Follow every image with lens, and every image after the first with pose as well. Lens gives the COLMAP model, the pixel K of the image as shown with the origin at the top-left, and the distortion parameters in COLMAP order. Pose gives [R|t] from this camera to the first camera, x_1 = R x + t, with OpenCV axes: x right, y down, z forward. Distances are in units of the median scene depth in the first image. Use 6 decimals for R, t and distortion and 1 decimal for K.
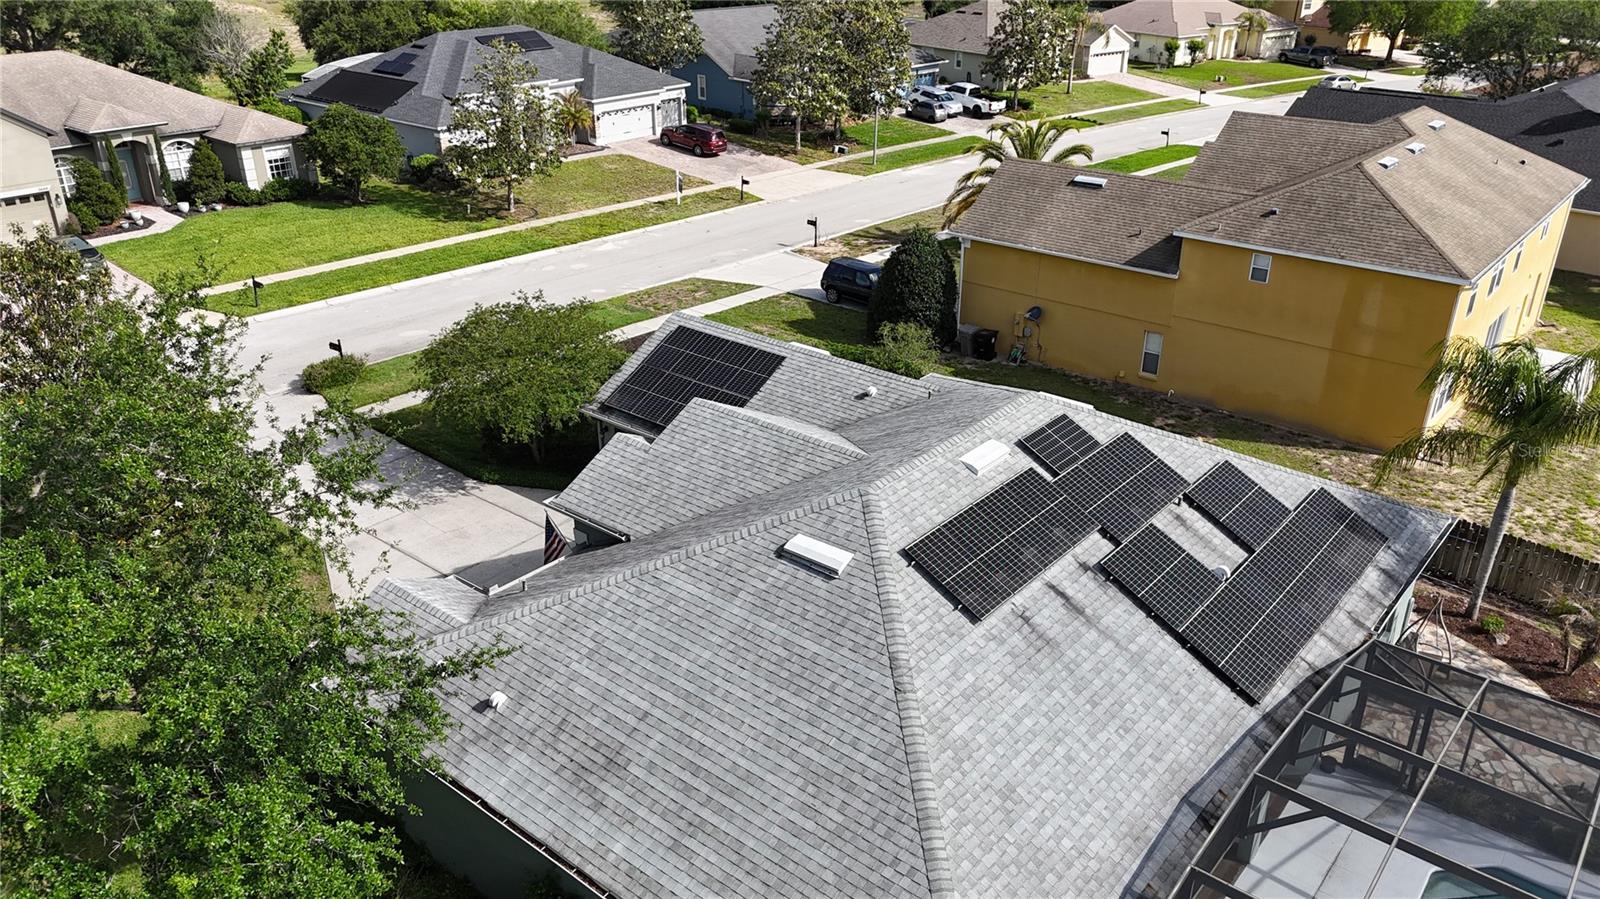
lens RADIAL K [[1171.7, 0, 808.3], [0, 1171.7, 450.3], [0, 0, 1]] dist [0.084619, -0.096749]
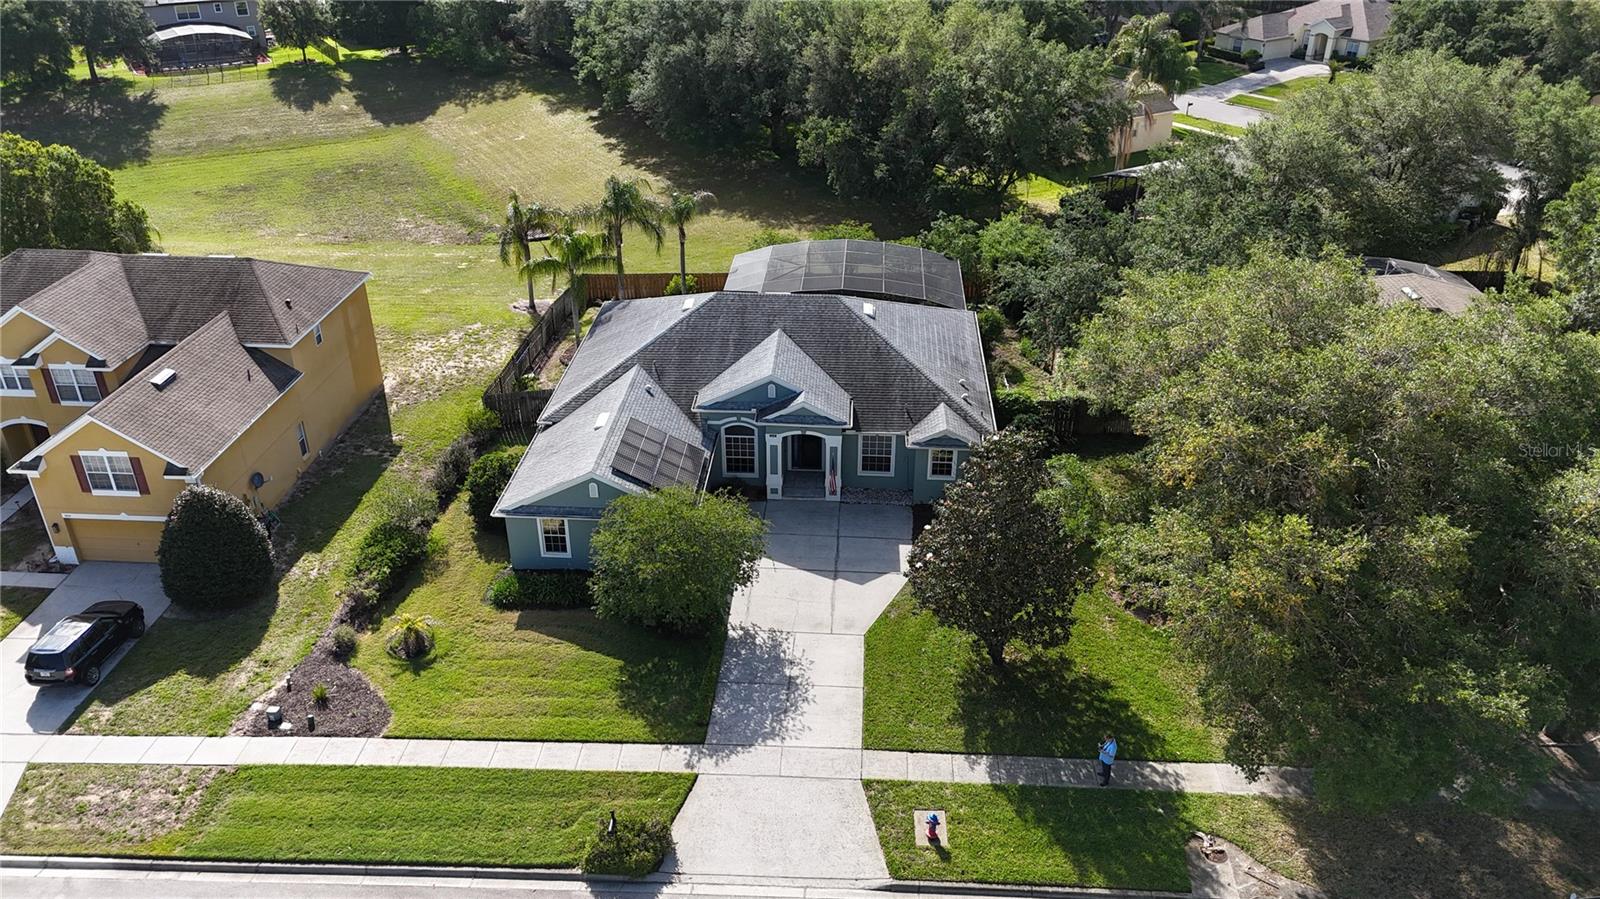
lens RADIAL K [[1171.7, 0, 808.3], [0, 1171.7, 450.3], [0, 0, 1]] dist [0.084619, -0.096749]
pose [[-0.591841, -0.395219, 0.702515, -1.615212], [0.342142, 0.665964, 0.662896, -1.268164], [-0.729838, 0.632689, -0.258924, 1.643332]]
